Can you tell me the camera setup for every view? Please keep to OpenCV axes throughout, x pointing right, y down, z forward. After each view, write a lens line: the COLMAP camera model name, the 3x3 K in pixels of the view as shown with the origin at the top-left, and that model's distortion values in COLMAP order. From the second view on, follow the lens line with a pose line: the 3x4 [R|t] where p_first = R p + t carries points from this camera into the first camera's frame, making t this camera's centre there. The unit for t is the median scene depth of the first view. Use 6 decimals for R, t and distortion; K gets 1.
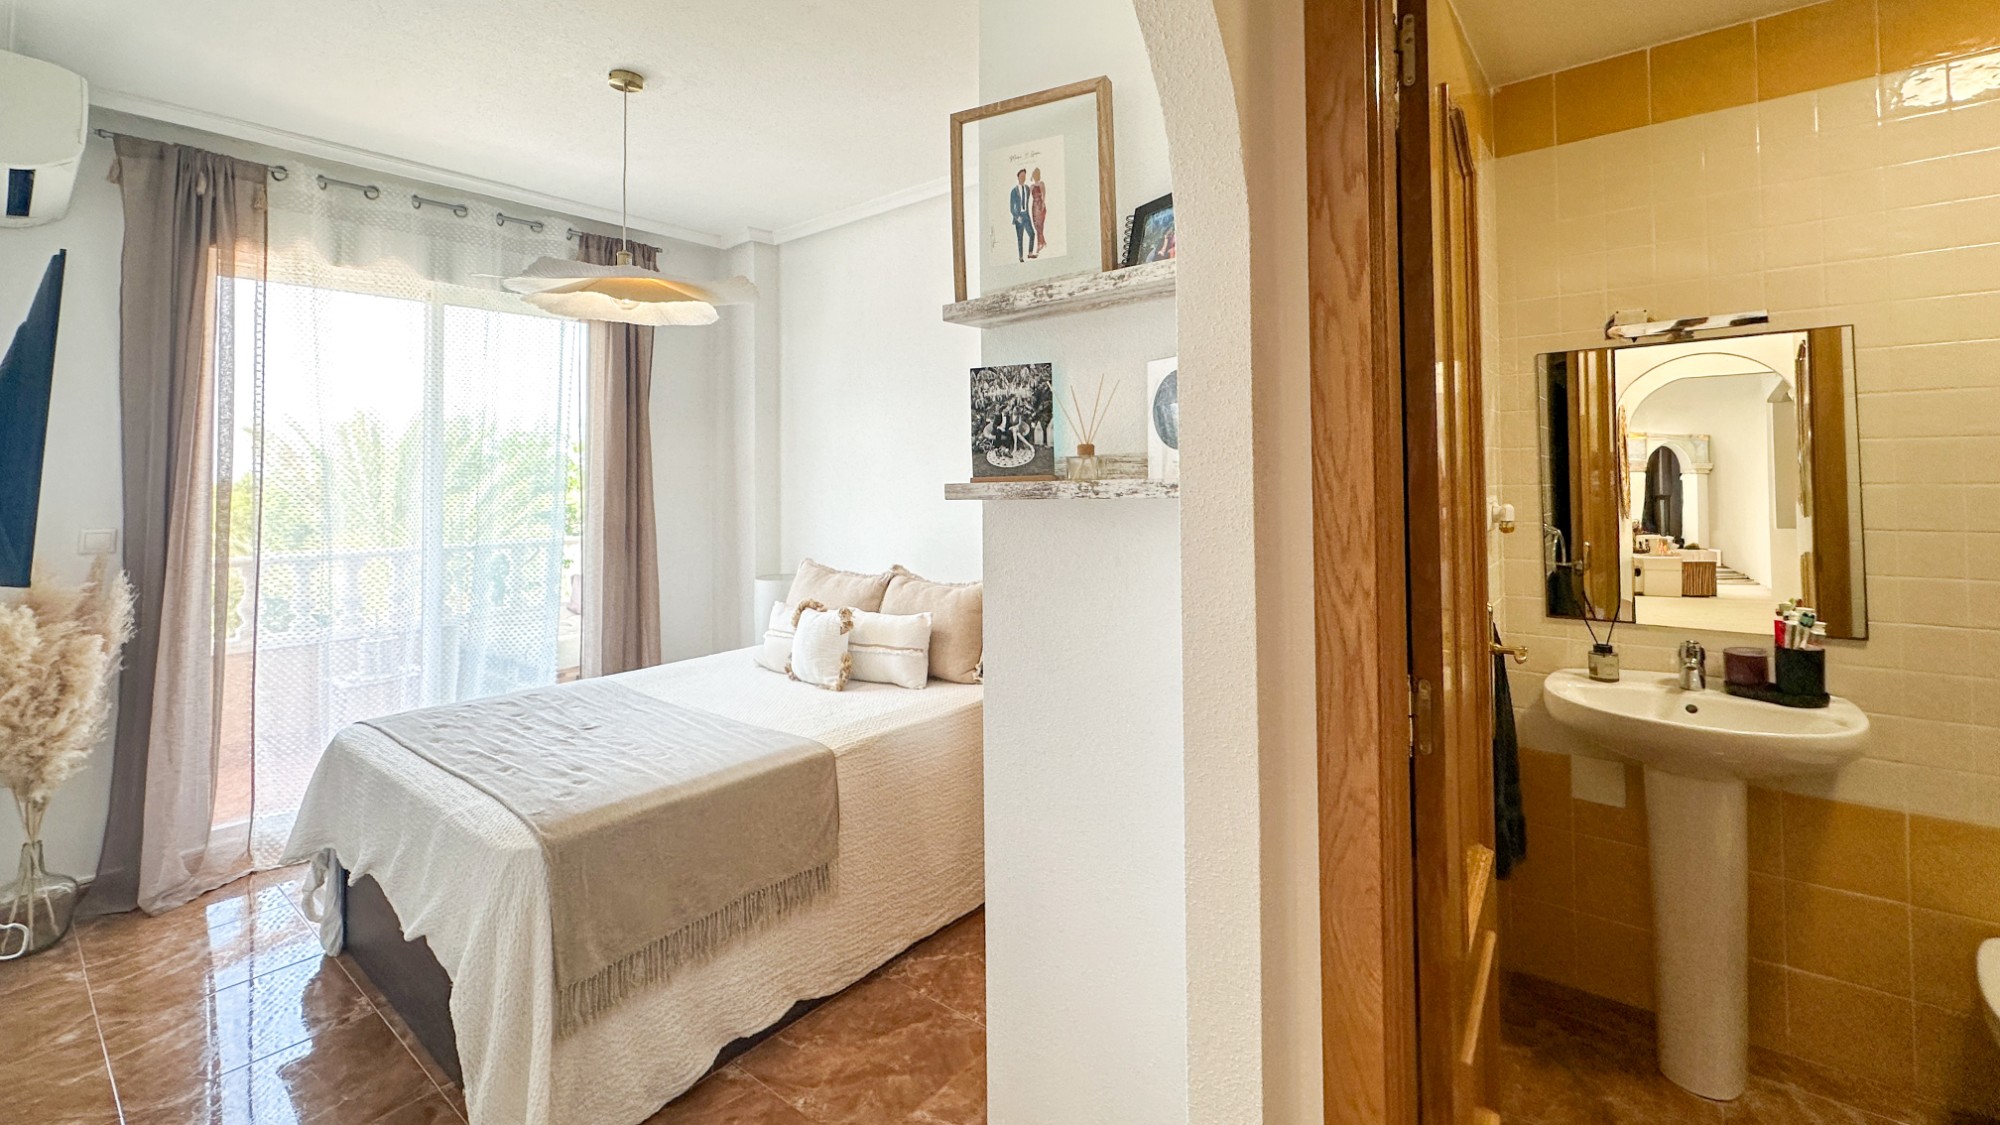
lens RADIAL K [[837.4, 0, 1003.2], [0, 837.4, 460.1], [0, 0, 1]] dist [-0.002862, 0.000226]
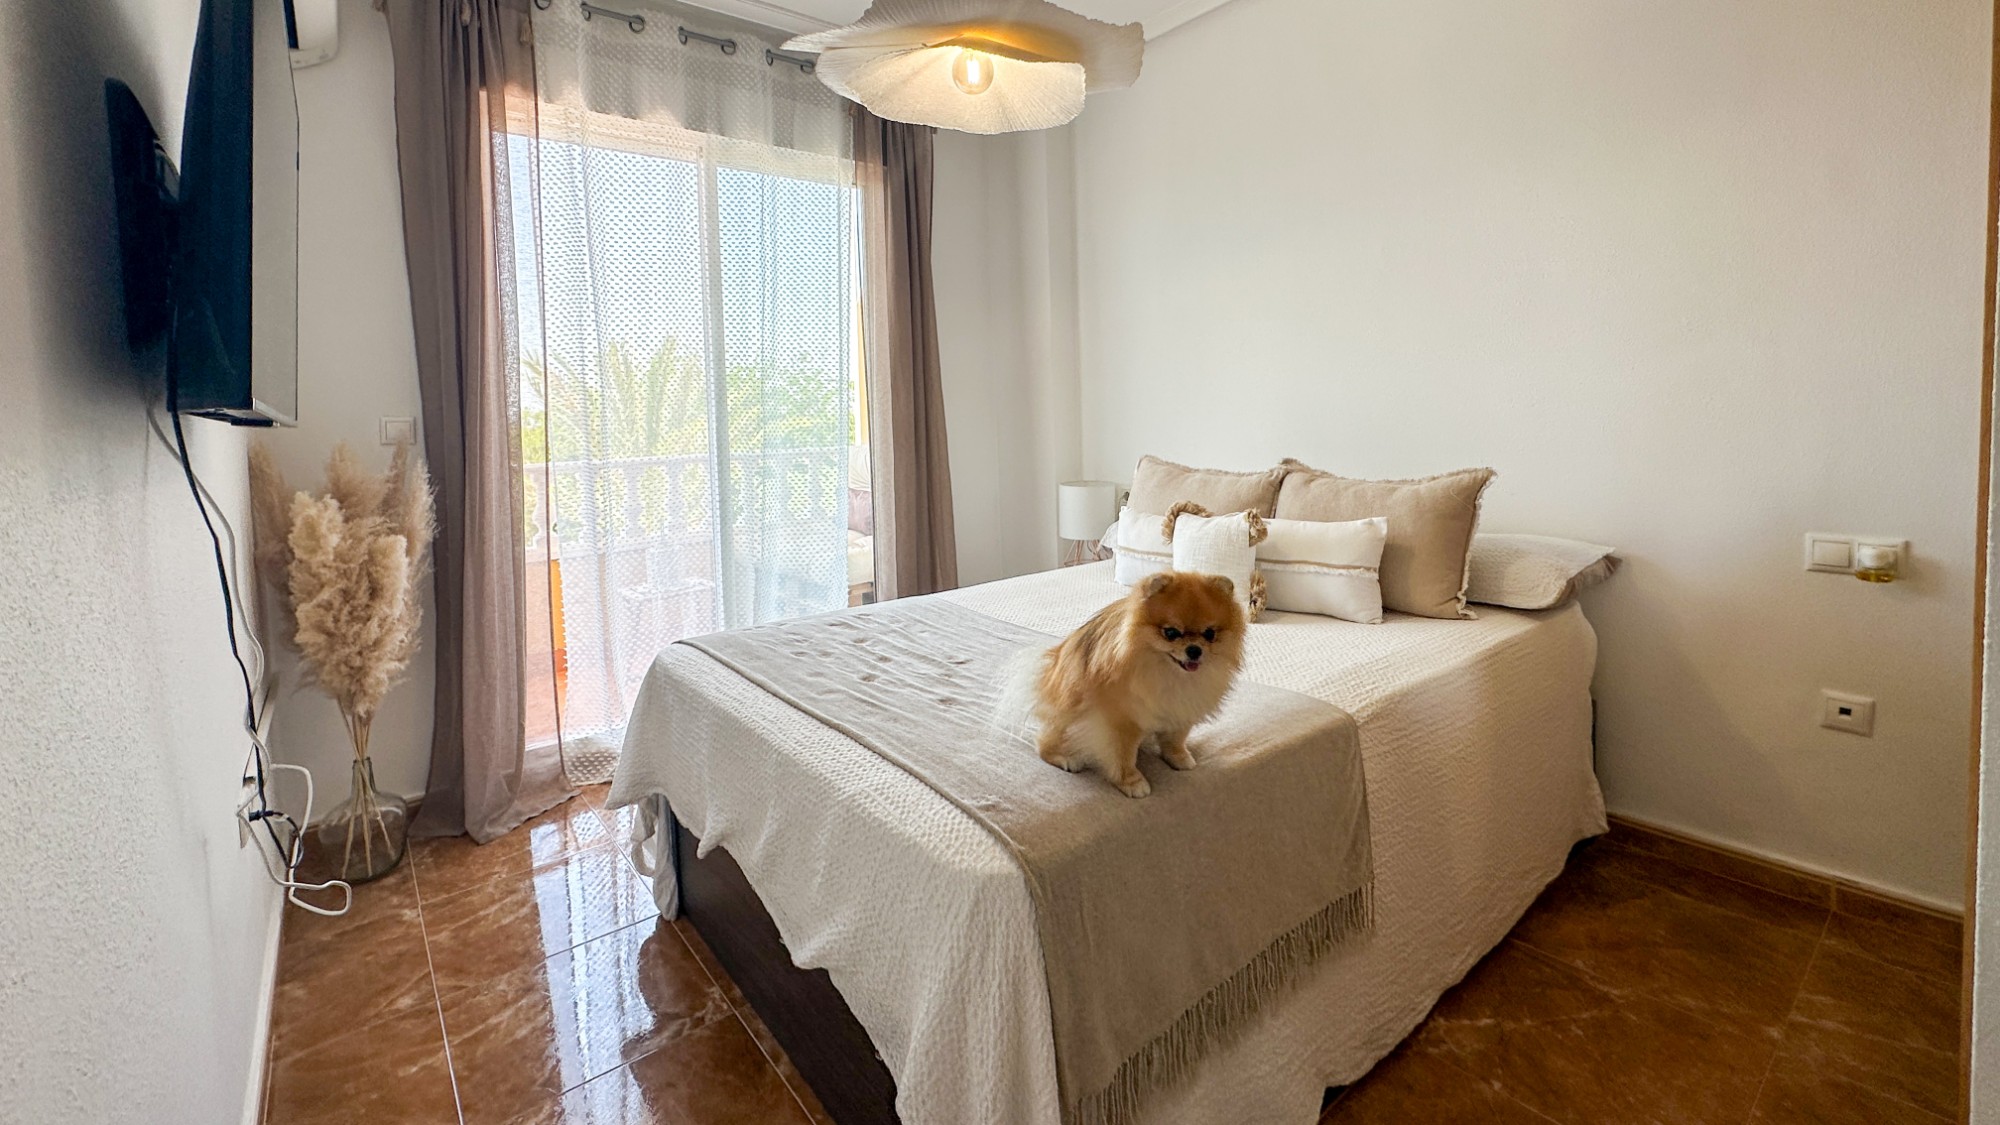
lens RADIAL K [[837.4, 0, 1003.2], [0, 837.4, 460.1], [0, 0, 1]] dist [-0.002862, 0.000226]
pose [[0.976788, -0.007697, -0.214071, -0.294879], [0.025267, 0.996518, 0.079458, 0.083197], [0.212714, -0.083023, 0.973581, 0.298368]]
